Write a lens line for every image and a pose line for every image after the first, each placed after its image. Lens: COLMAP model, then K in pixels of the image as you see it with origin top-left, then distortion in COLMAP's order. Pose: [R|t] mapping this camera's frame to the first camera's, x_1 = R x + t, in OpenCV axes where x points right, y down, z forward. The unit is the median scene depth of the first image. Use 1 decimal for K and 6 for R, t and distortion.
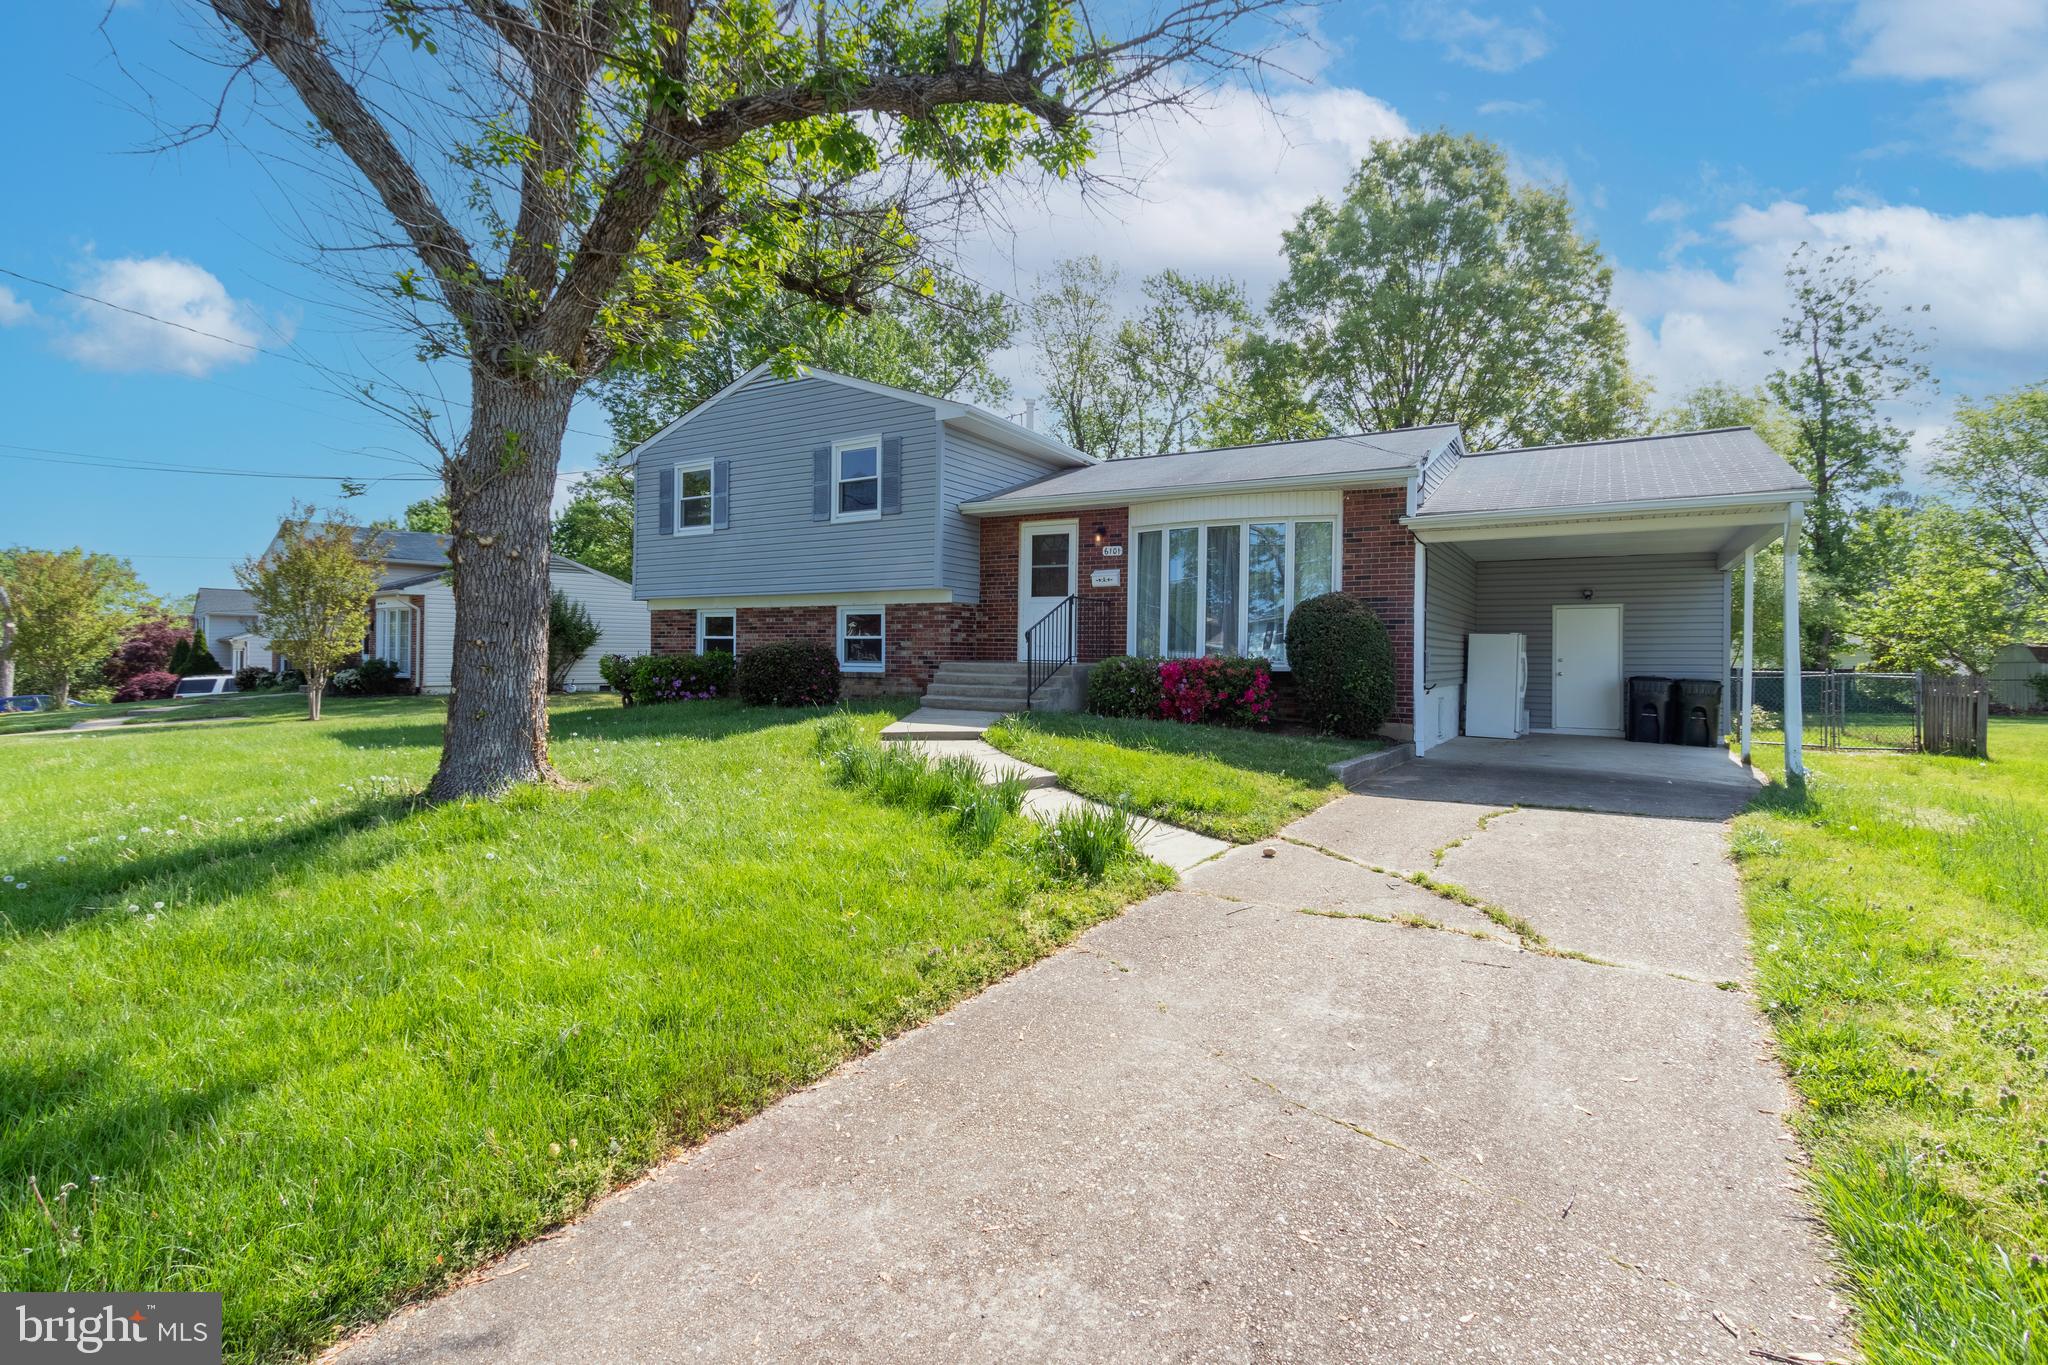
lens RADIAL K [[955.2, 0, 1021.9], [0, 955.2, 651.5], [0, 0, 1]] dist [0.002788, -0.000337]
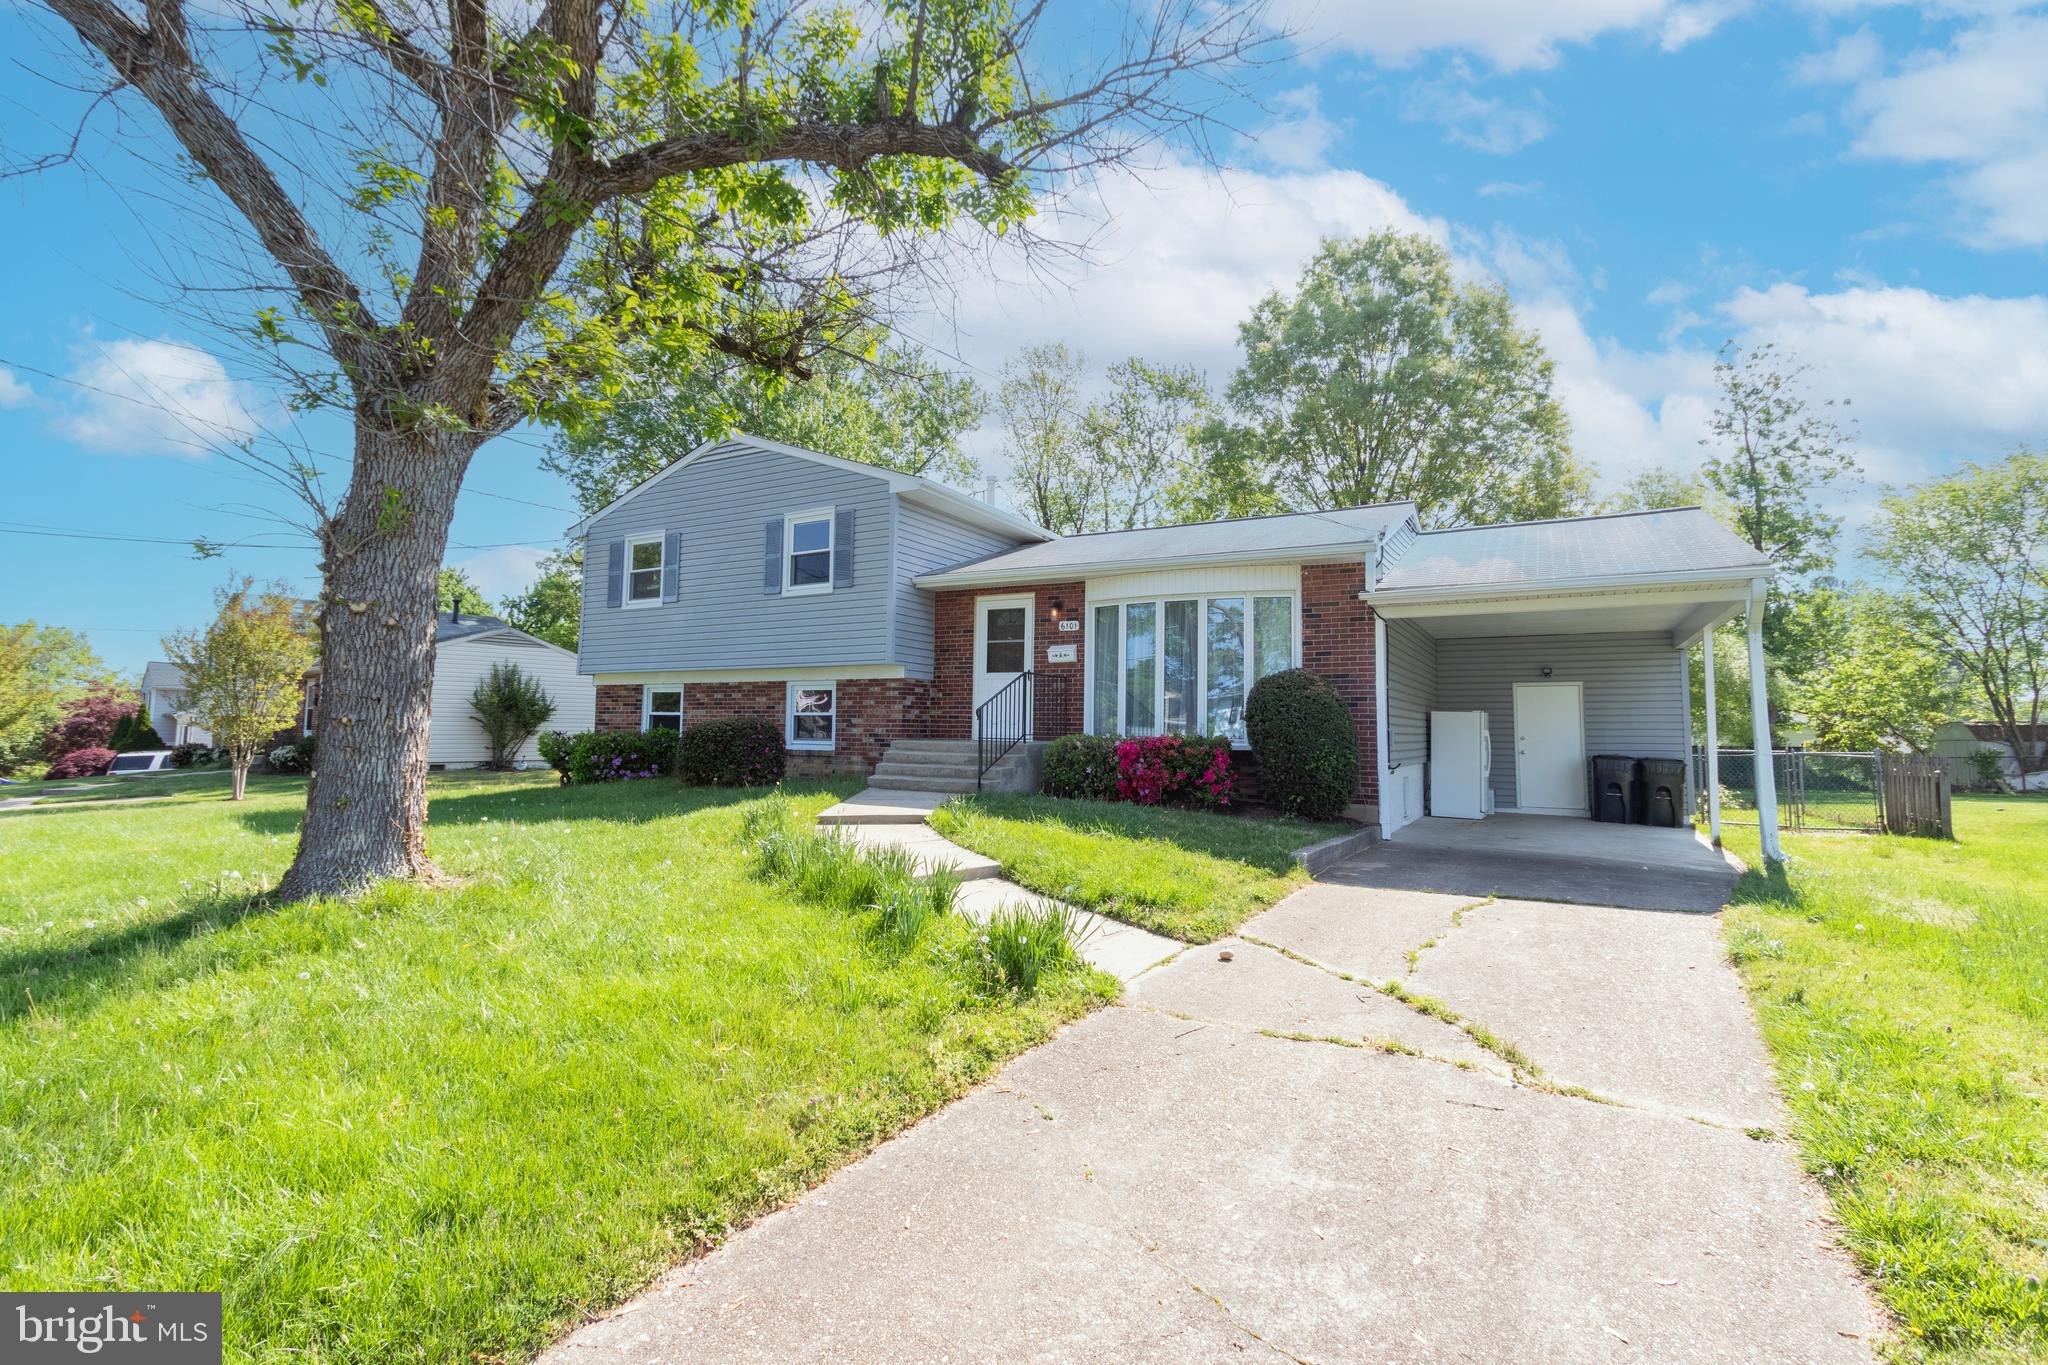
lens RADIAL K [[935.7, 0, 1024.4], [0, 935.7, 651.2], [0, 0, 1]] dist [0.004192, -0.001726]
pose [[0.999496, 0.004121, 0.031471, 0.018350], [-0.001567, 0.996734, -0.080741, -0.001956], [-0.031701, 0.080651, 0.996238, 0.047954]]
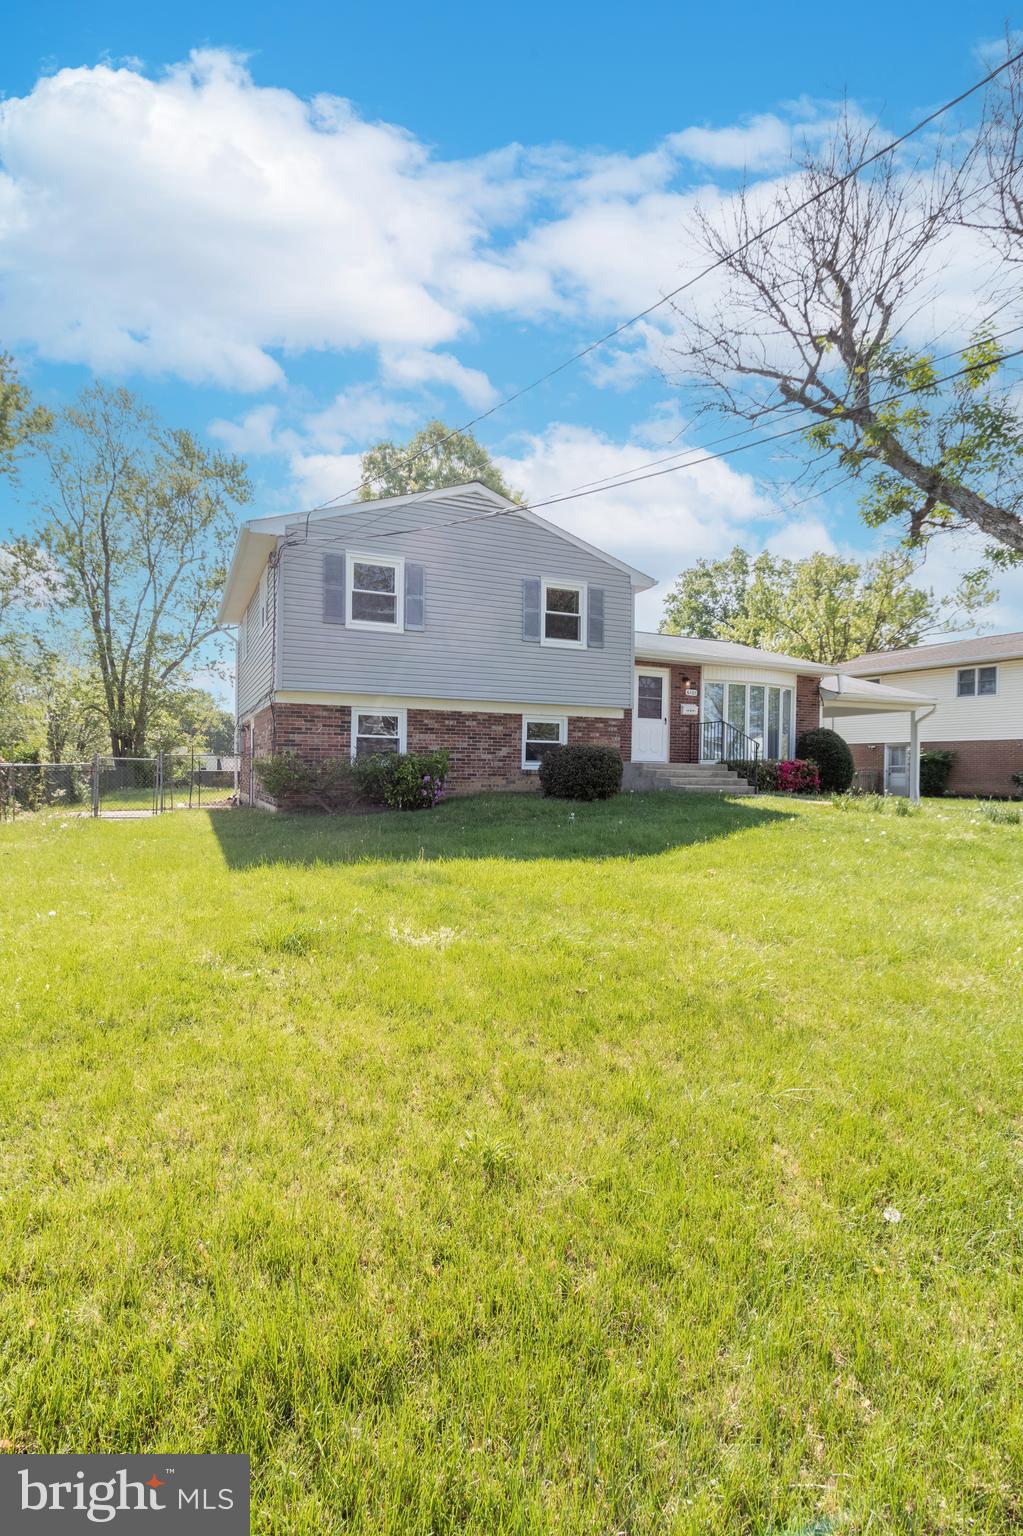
lens RADIAL K [[697.6, 0, 511.5], [0, 697.6, 768.0], [0, 0, 1]] dist [0.013357, -0.009344]
pose [[0.575408, 0.000088, 0.817867, -0.981106], [-0.007818, 0.999955, 0.005392, 0.015457], [-0.817829, -0.009497, 0.575383, 0.551830]]
